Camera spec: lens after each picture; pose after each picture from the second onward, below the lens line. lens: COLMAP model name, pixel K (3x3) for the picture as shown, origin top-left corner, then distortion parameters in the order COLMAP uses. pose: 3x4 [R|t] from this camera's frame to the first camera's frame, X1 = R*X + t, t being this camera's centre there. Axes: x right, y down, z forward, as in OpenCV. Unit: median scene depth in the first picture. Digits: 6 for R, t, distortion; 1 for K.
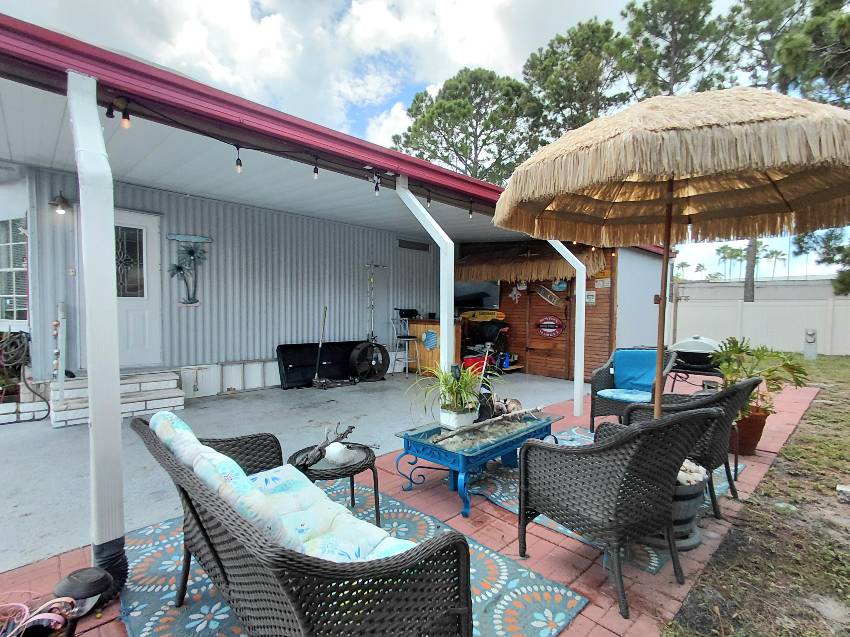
lens RADIAL K [[415.4, 0, 439.6], [0, 415.4, 327.5], [0, 0, 1]] dist [0.003646, 0.000946]
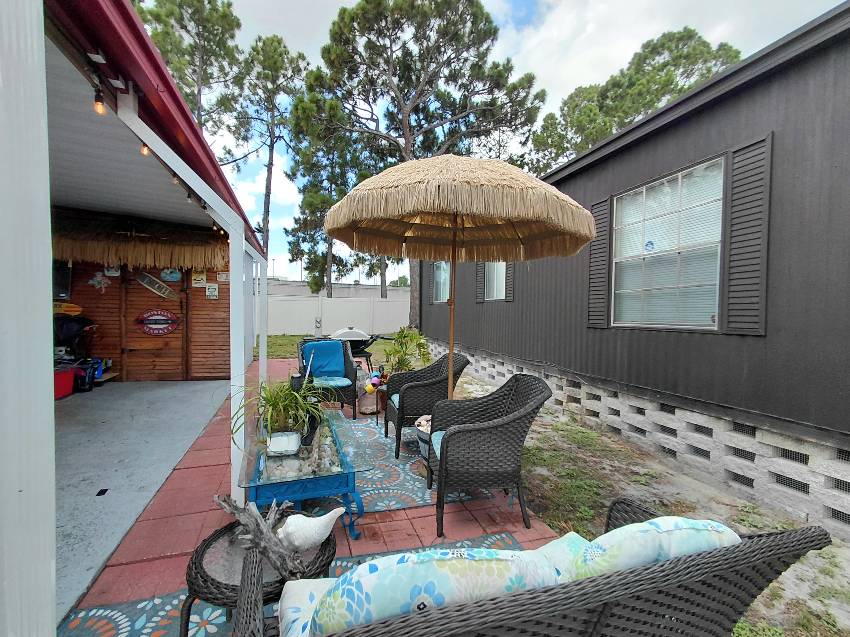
lens RADIAL K [[392.3, 0, 415.9], [0, 392.3, 324.6], [0, 0, 1]] dist [0.008172, -0.002914]
pose [[0.472363, -0.035297, 0.880697, -0.191233], [0.019498, 0.999372, 0.029595, -0.010245], [-0.881189, 0.003192, 0.472754, 0.148802]]
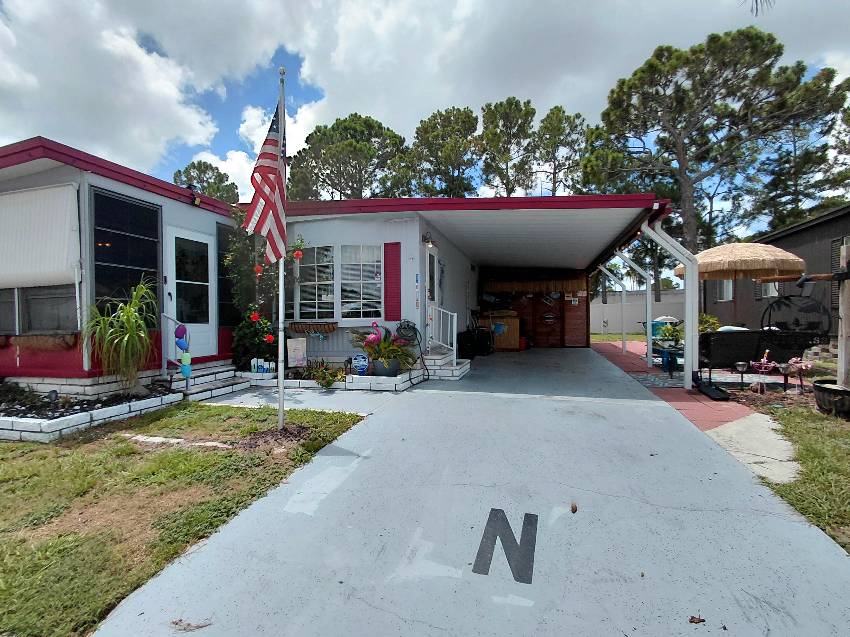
lens RADIAL K [[392.3, 0, 418.1], [0, 392.3, 323.0], [0, 0, 1]] dist [0.008172, -0.002914]
pose [[0.882907, -0.027920, 0.468718, -0.954276], [0.041132, 0.998992, -0.017972, 0.022556], [-0.467743, 0.035147, 0.883165, -0.180773]]
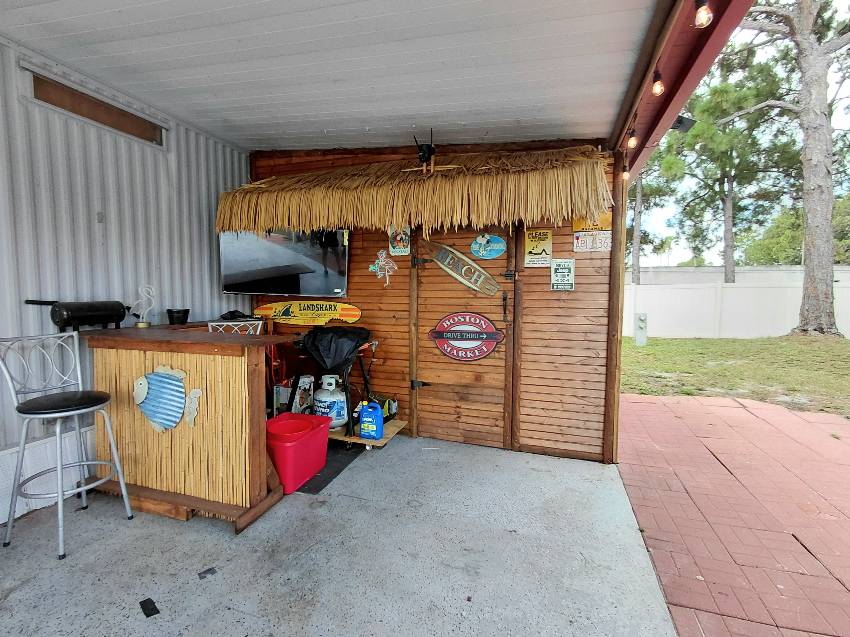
lens RADIAL K [[415.4, 0, 416.9], [0, 415.4, 317.8], [0, 0, 1]] dist [0.003646, 0.000946]
pose [[0.900436, -0.031926, 0.433816, 0.015584], [0.024036, 0.999431, 0.023664, -0.033524], [-0.434324, -0.010881, 0.900691, 0.590369]]
